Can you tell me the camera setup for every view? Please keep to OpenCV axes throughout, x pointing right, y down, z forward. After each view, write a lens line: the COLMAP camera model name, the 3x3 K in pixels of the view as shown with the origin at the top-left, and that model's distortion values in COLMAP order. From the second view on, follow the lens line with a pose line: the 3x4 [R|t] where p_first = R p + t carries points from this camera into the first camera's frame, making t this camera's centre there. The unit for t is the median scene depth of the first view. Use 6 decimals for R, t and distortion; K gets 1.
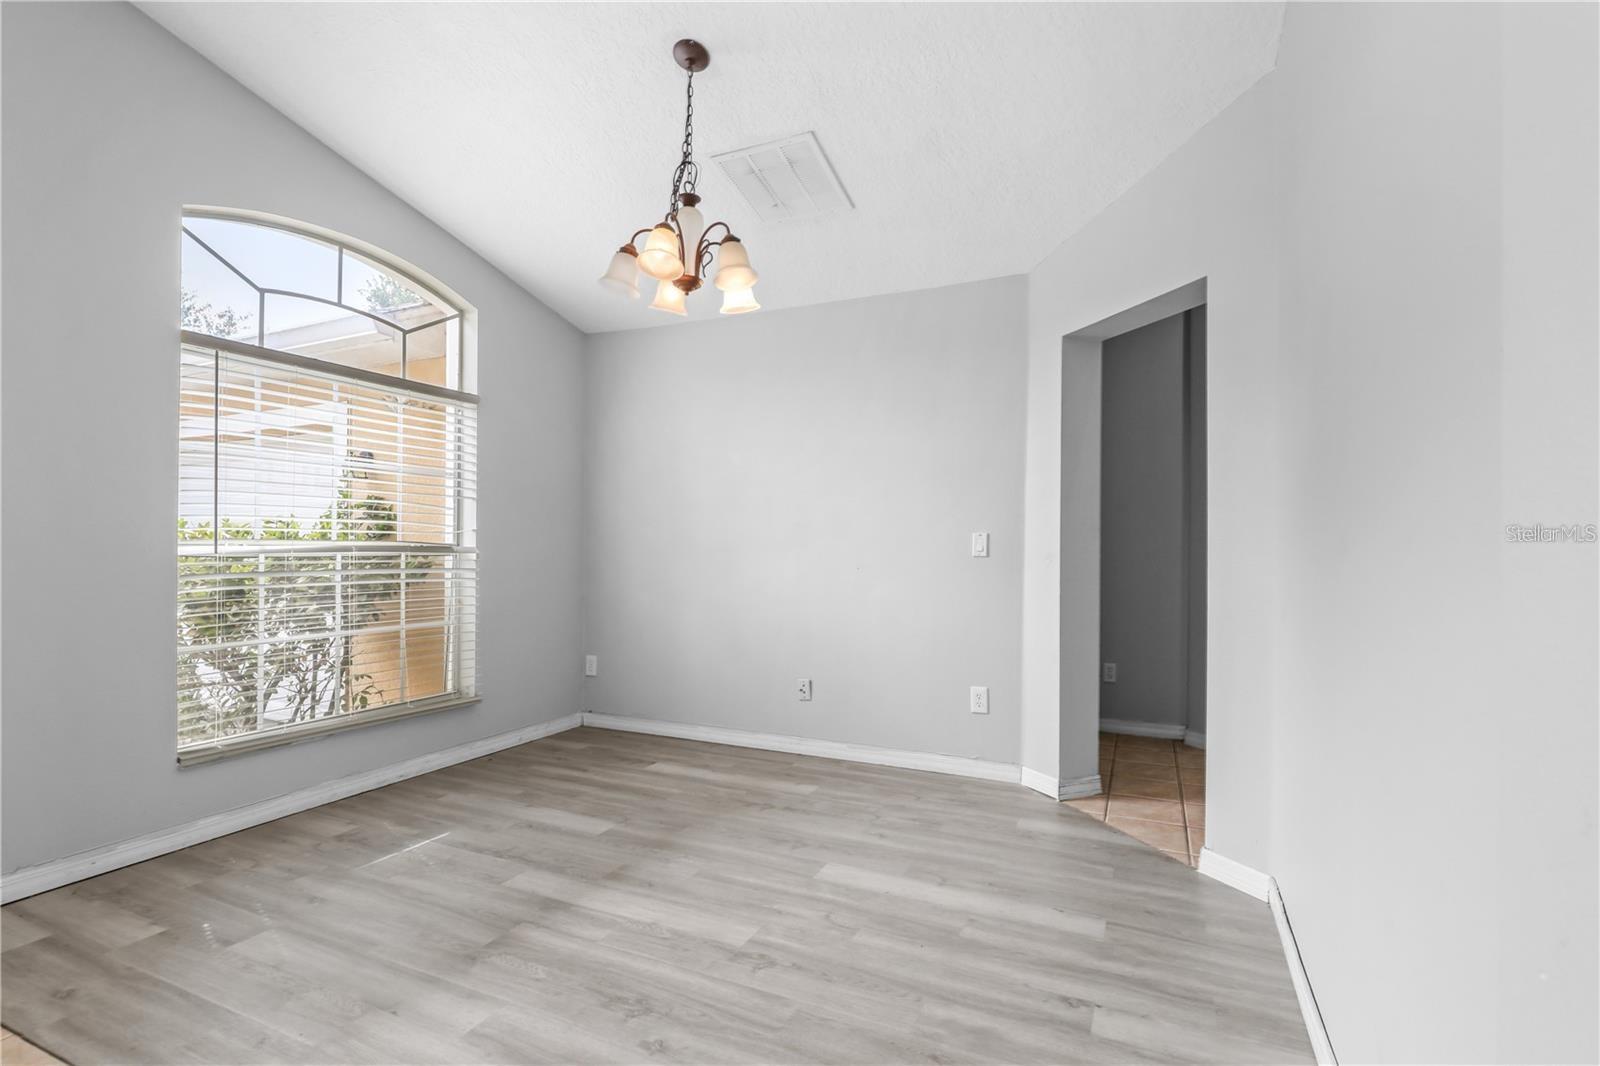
lens RADIAL K [[746.1, 0, 806.9], [0, 746.1, 544.0], [0, 0, 1]] dist [-0.003774, 0.000935]
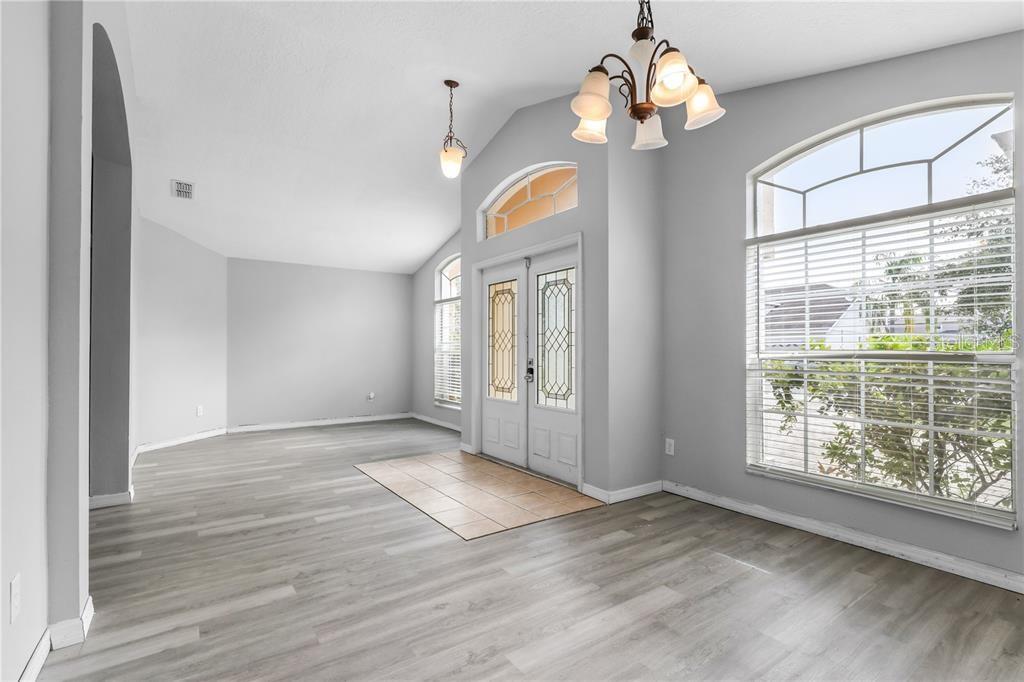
lens RADIAL K [[455.9, 0, 516.3], [0, 455.9, 344.1], [0, 0, 1]] dist [0.001968, 0.000443]
pose [[-0.468422, -0.016730, -0.883346, 0.459599], [-0.000589, 0.999826, -0.018624, 0.000380], [0.883504, -0.008203, -0.468351, 1.027326]]
